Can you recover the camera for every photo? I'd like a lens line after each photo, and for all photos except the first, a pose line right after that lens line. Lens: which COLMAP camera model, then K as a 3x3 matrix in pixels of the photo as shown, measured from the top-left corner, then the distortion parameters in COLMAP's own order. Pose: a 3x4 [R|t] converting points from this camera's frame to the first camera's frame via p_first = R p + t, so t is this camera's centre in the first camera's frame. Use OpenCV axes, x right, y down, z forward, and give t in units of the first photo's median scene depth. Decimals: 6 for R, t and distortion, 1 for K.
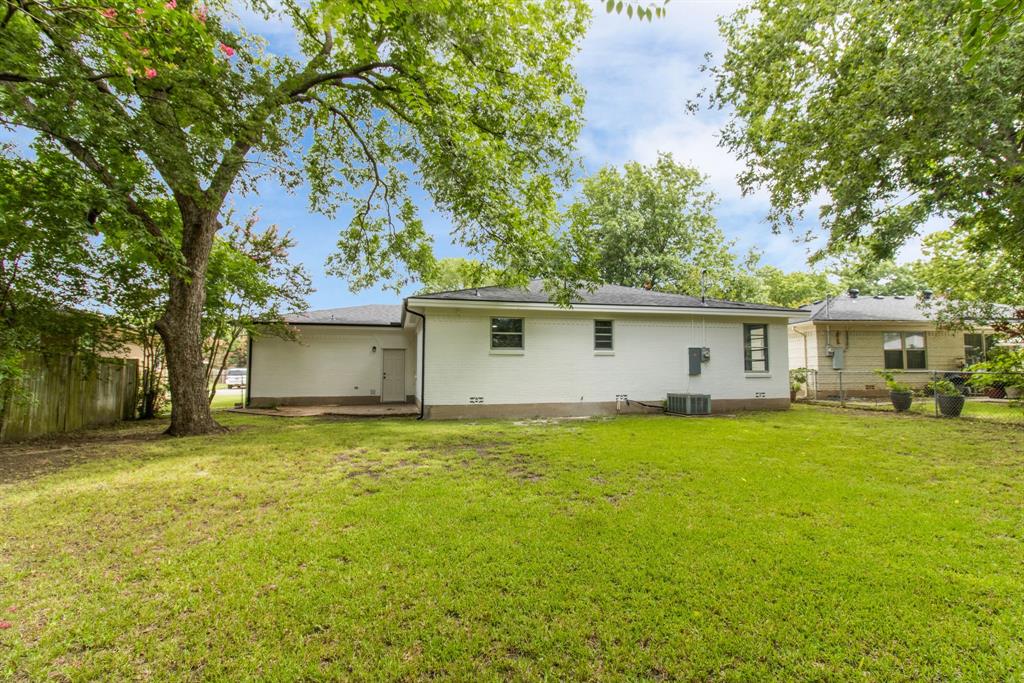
lens RADIAL K [[470.6, 0, 518.0], [0, 470.6, 335.6], [0, 0, 1]] dist [0.001275, -0.000518]
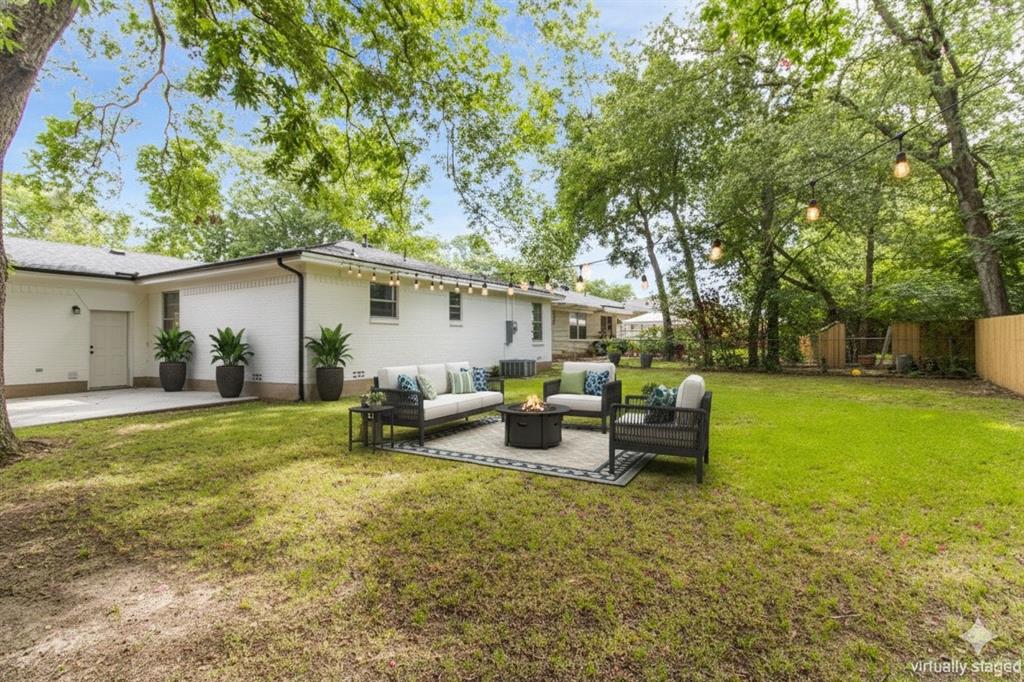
lens RADIAL K [[470.6, 0, 518.0], [0, 470.6, 335.1], [0, 0, 1]] dist [0.001275, -0.000518]
pose [[0.705850, 0.002201, 0.708358, -0.461627], [-0.045248, 0.998093, 0.041987, 0.011053], [-0.706915, -0.061688, 0.704603, 0.136302]]
